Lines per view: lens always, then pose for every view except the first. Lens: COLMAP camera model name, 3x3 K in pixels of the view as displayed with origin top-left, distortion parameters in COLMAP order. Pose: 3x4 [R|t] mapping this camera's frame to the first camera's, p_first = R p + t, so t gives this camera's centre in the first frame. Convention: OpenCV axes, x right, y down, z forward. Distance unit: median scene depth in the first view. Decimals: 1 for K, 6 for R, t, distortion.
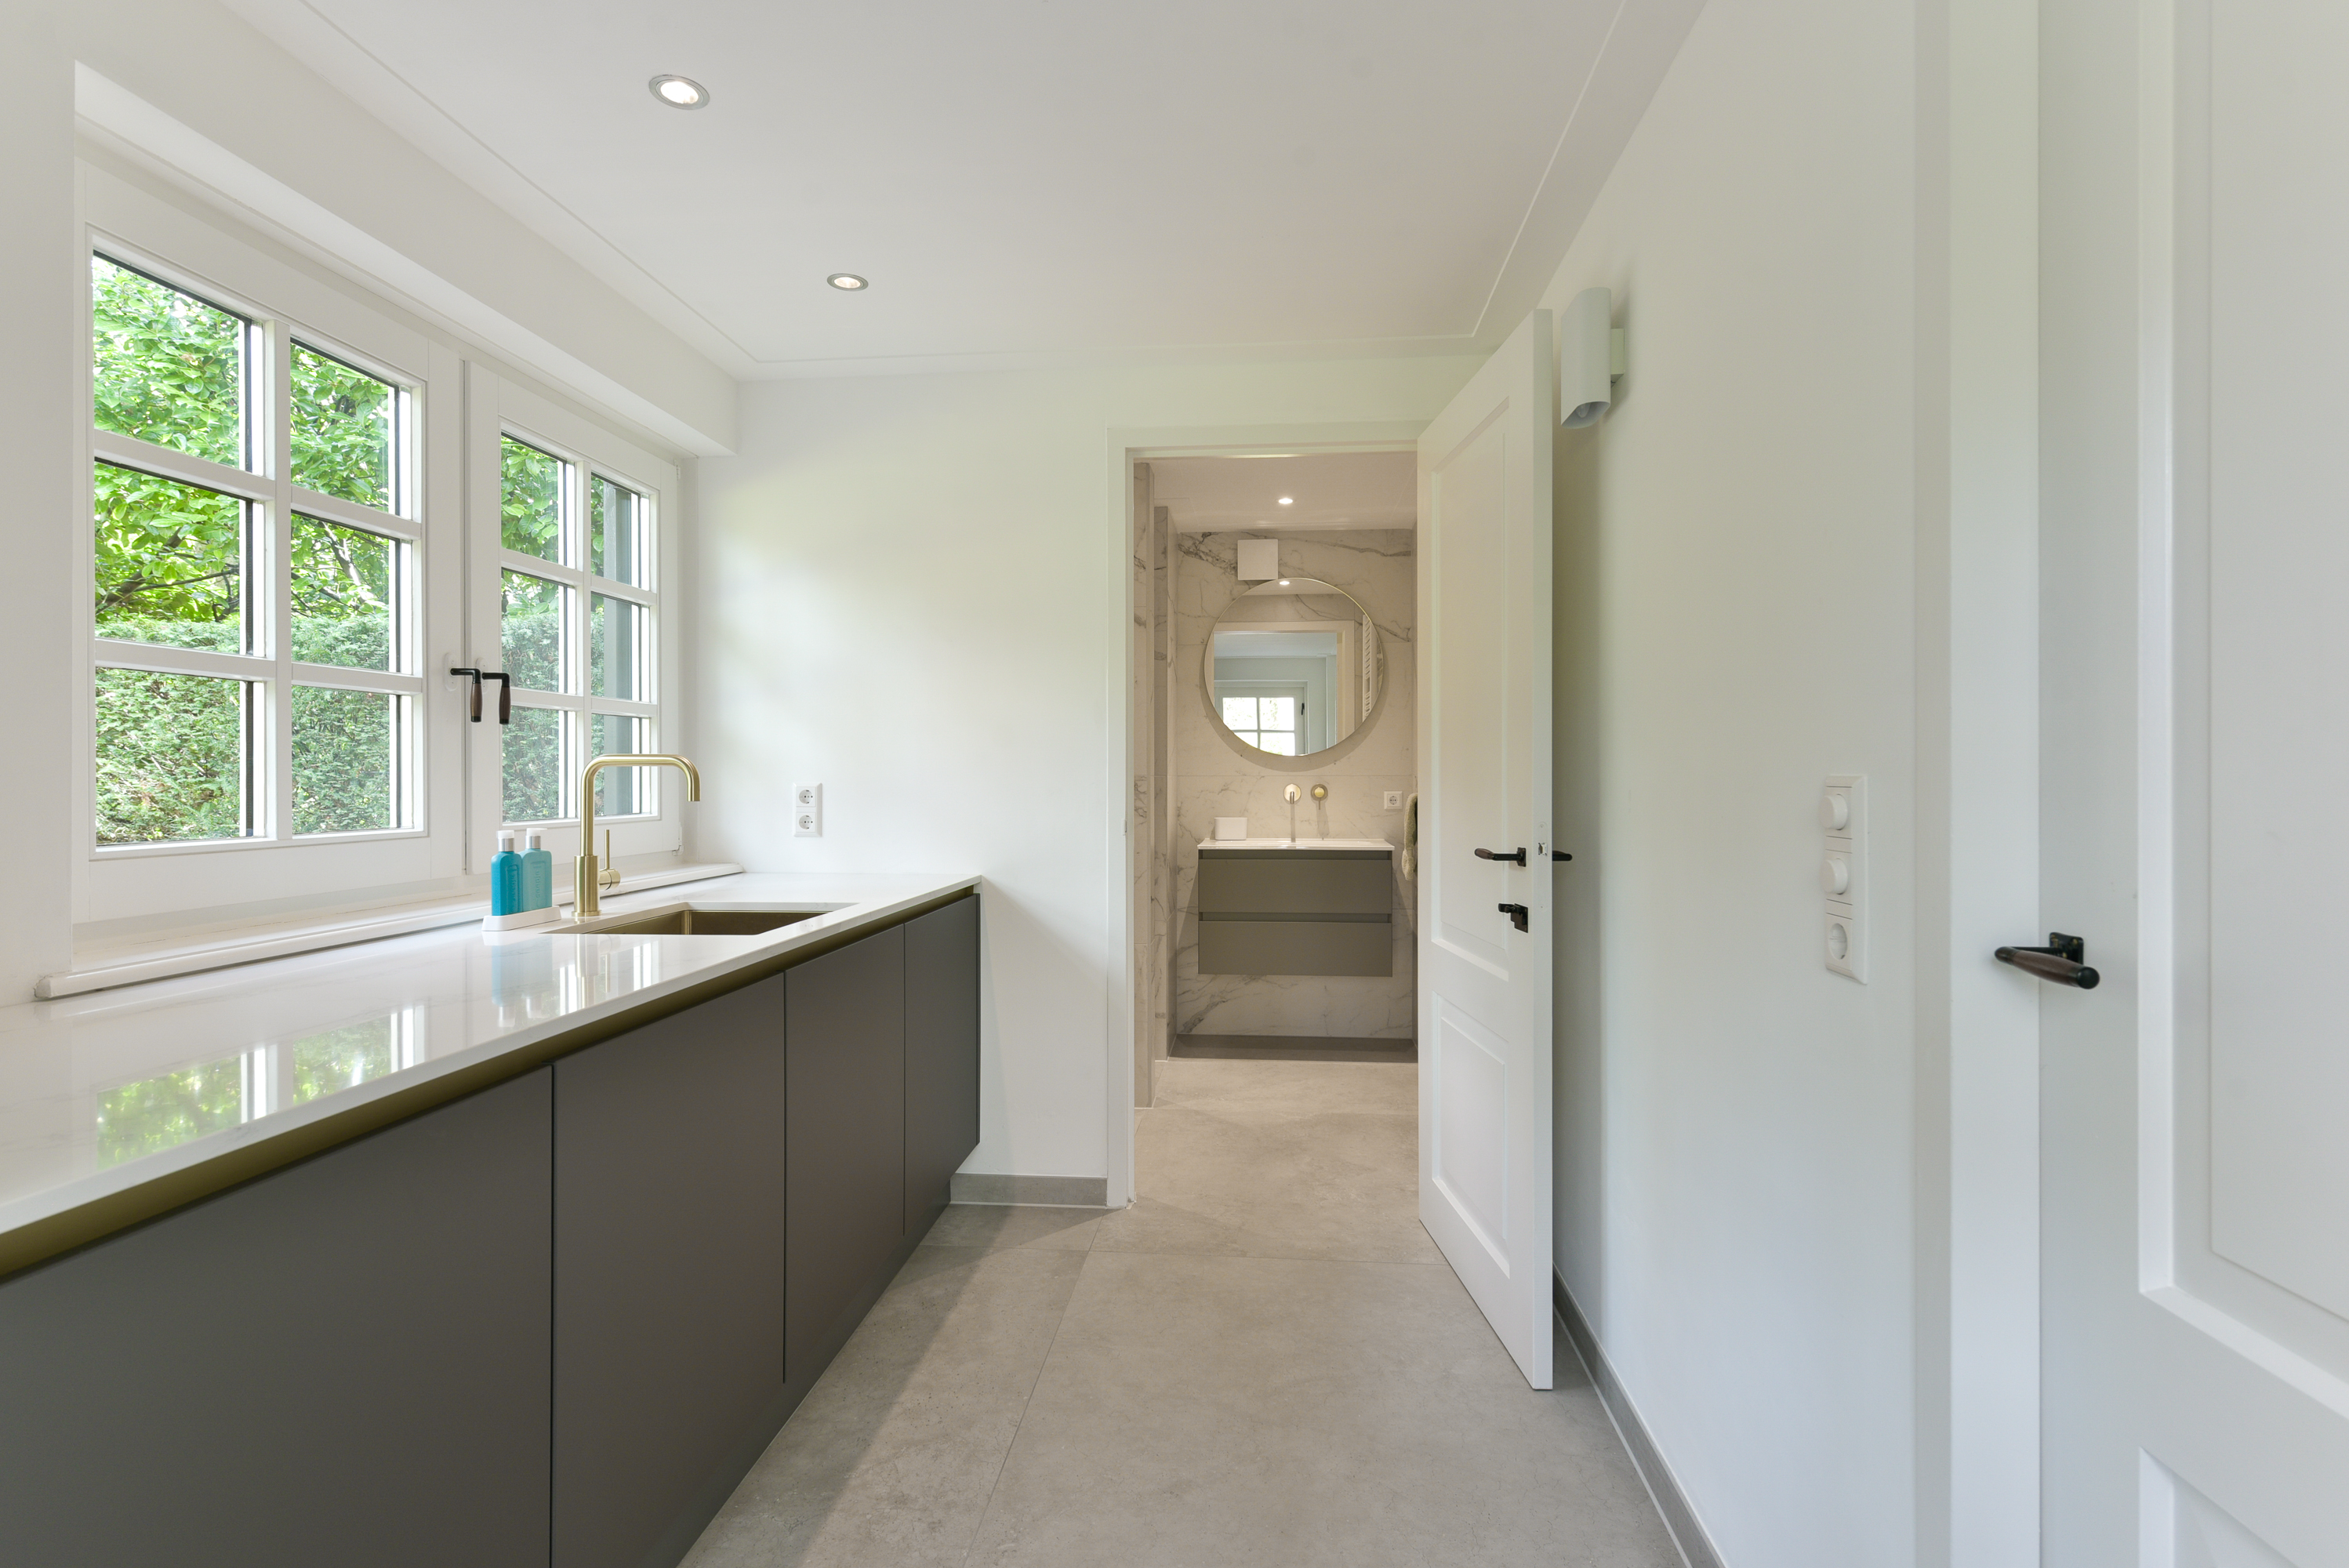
lens RADIAL K [[1121.9, 0, 1174.5], [0, 1121.9, 784.0], [0, 0, 1]] dist [0.000480, 0.000093]
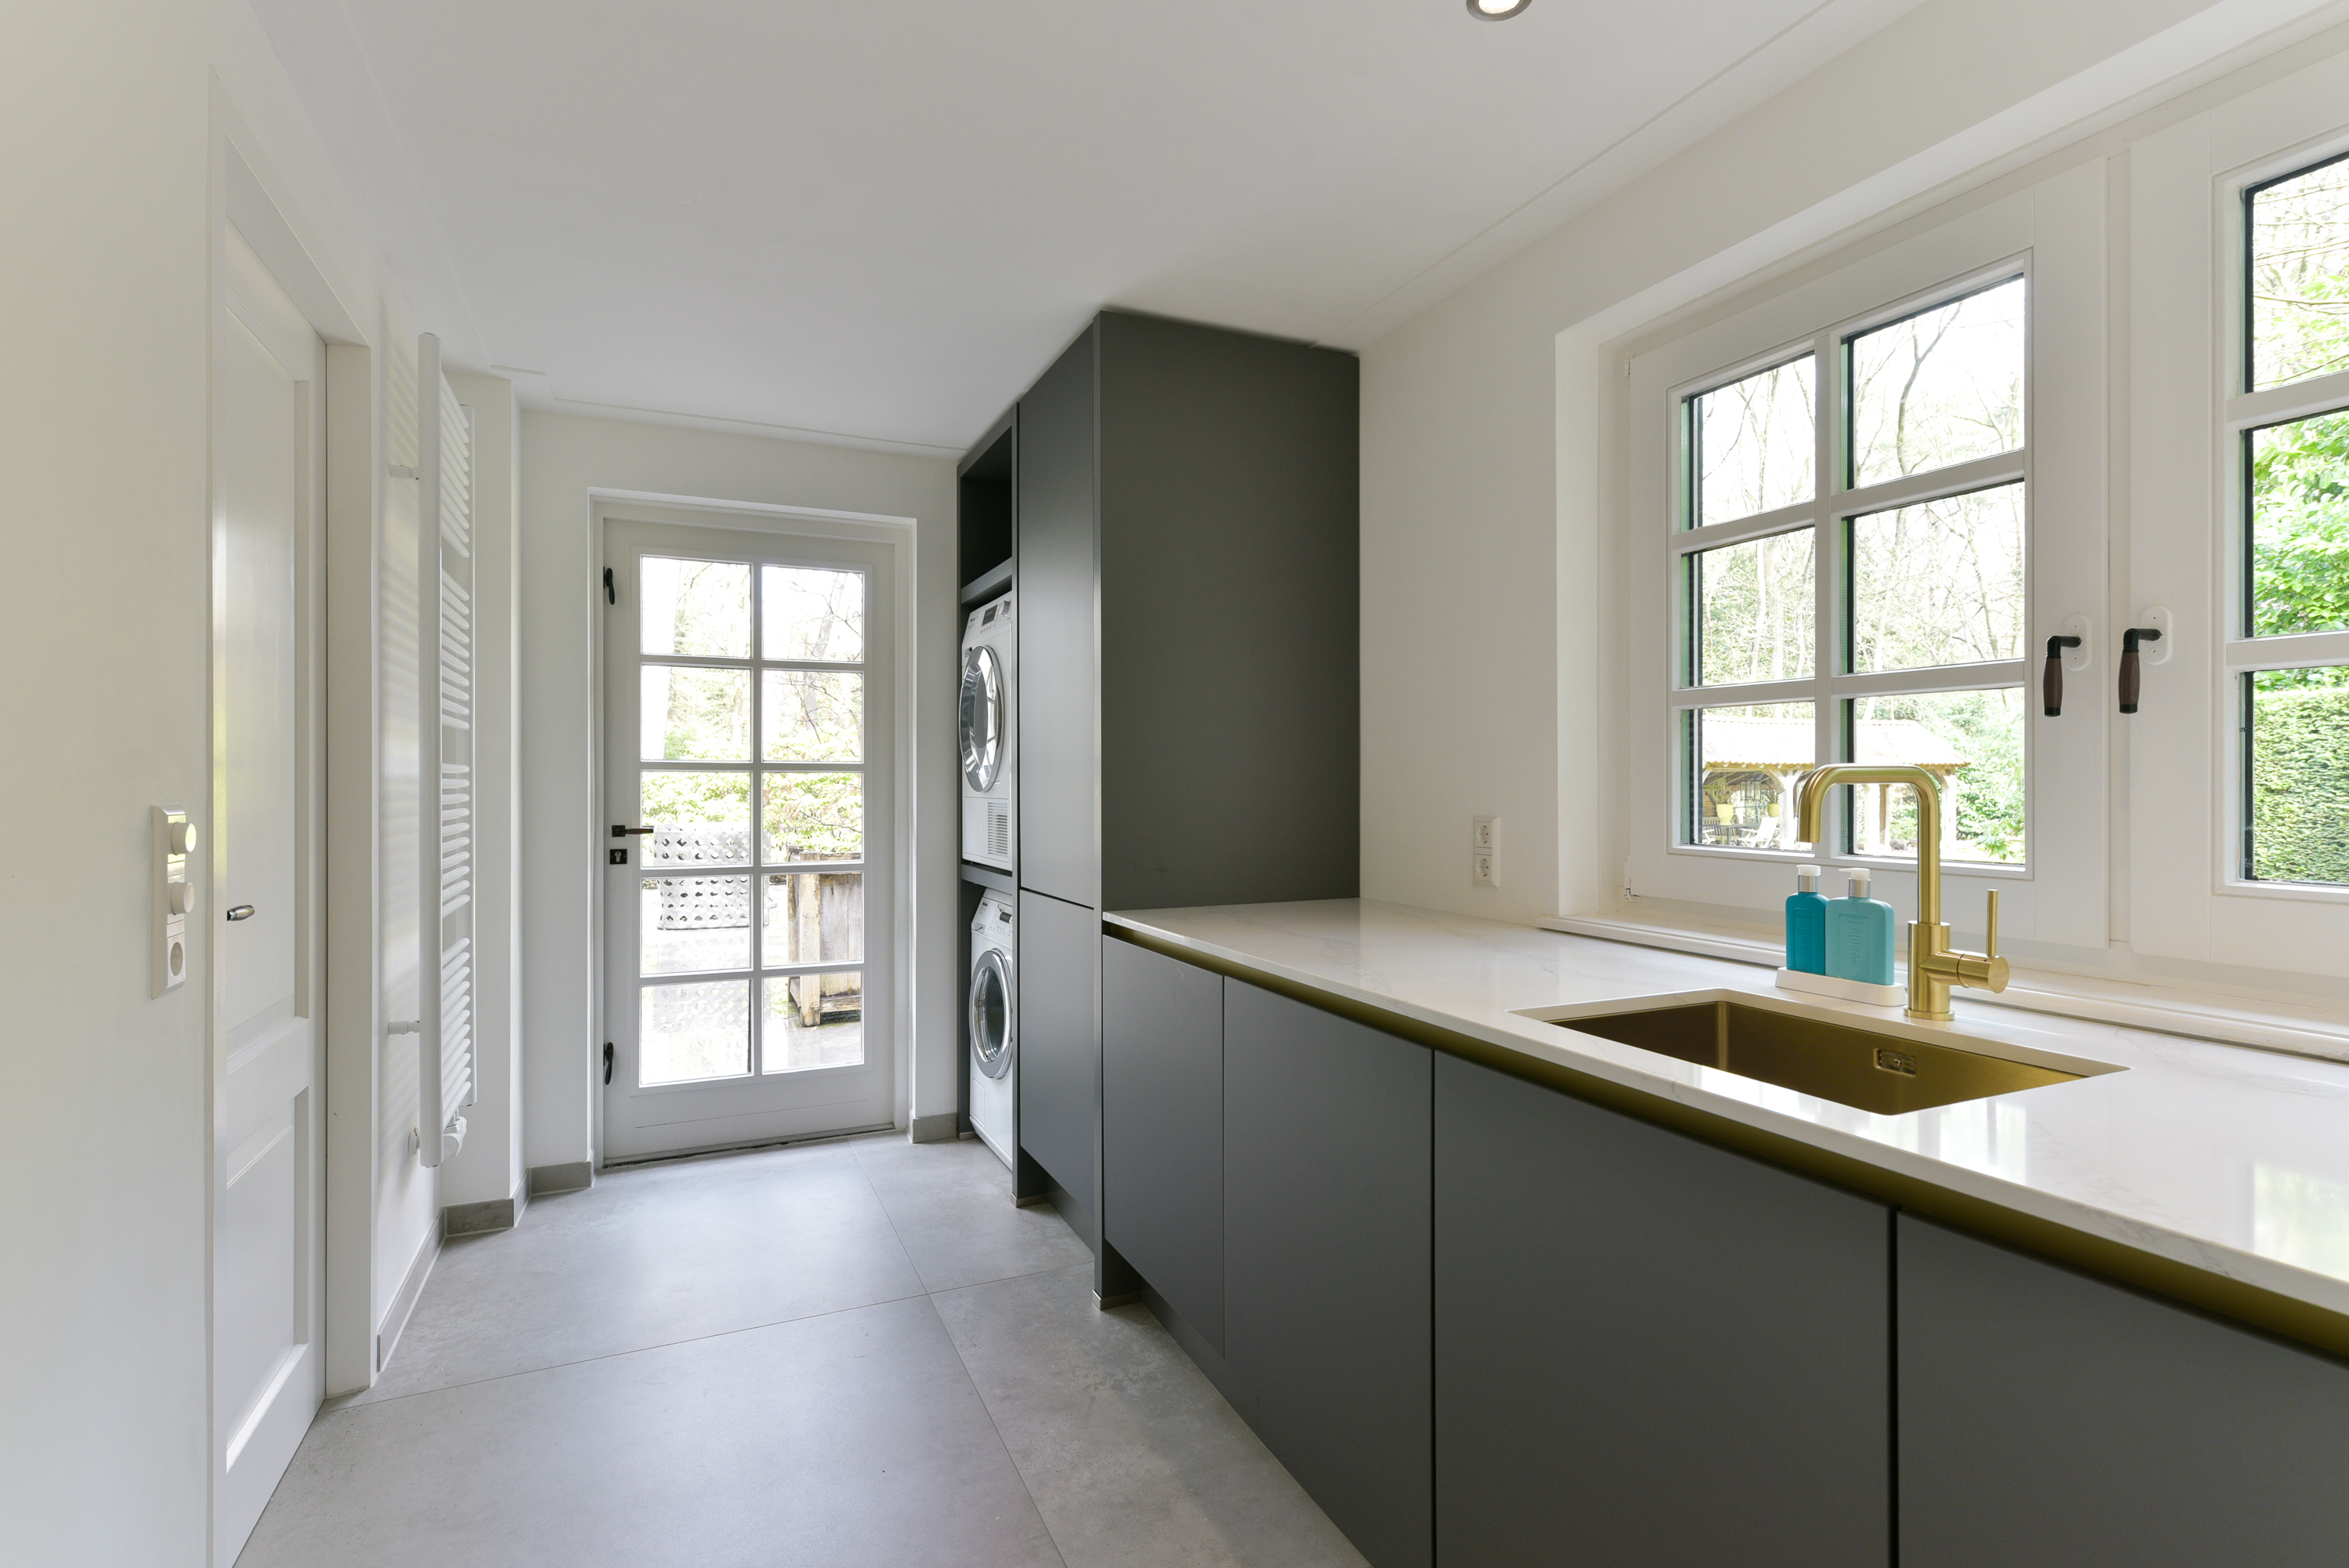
lens RADIAL K [[1121.9, 0, 1174.5], [0, 1121.9, 784.0], [0, 0, 1]] dist [0.000480, 0.000093]
pose [[-0.866326, -0.010954, -0.499358, 0.174151], [-0.017640, 0.999807, 0.008671, -0.012907], [0.499167, 0.016321, -0.866352, 1.434132]]
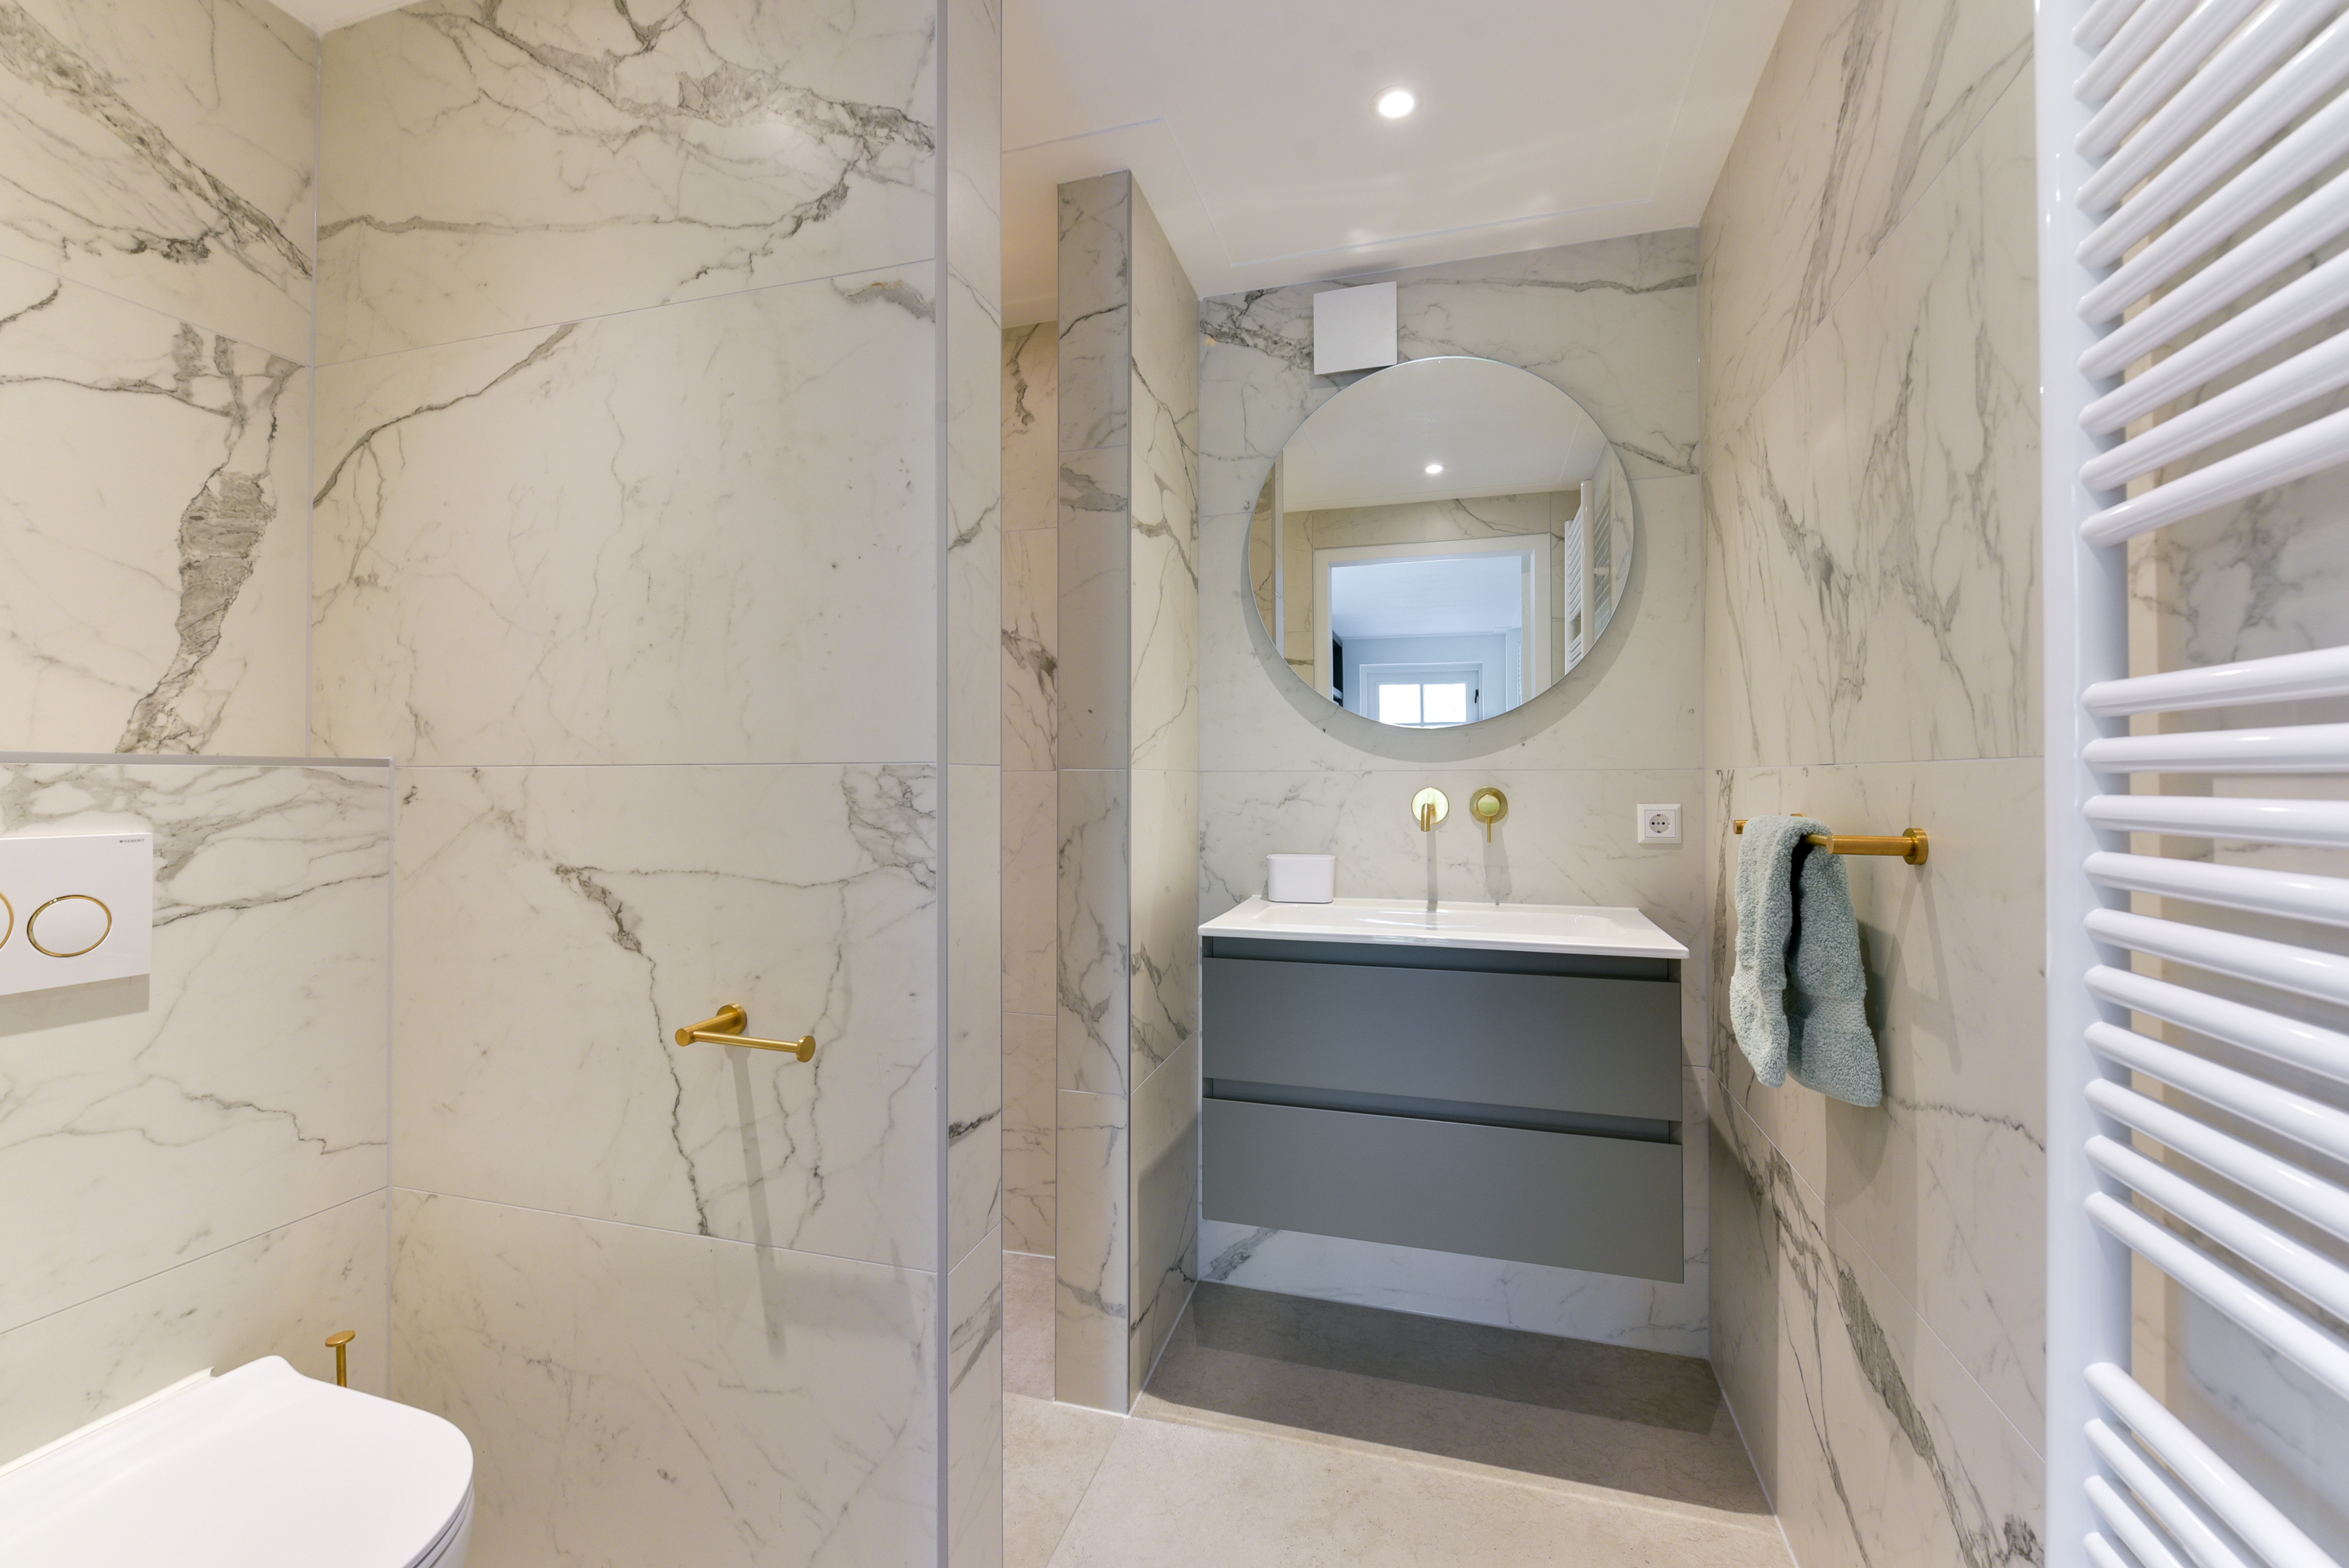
lens RADIAL K [[976.8, 0, 1176.2], [0, 976.8, 774.1], [0, 0, 1]] dist [0.000070, 0.000002]
pose [[0.981597, -0.004035, -0.190922, 0.077826], [0.001655, 0.999919, -0.012625, -0.000646], [0.190958, 0.012077, 0.981524, 0.565939]]
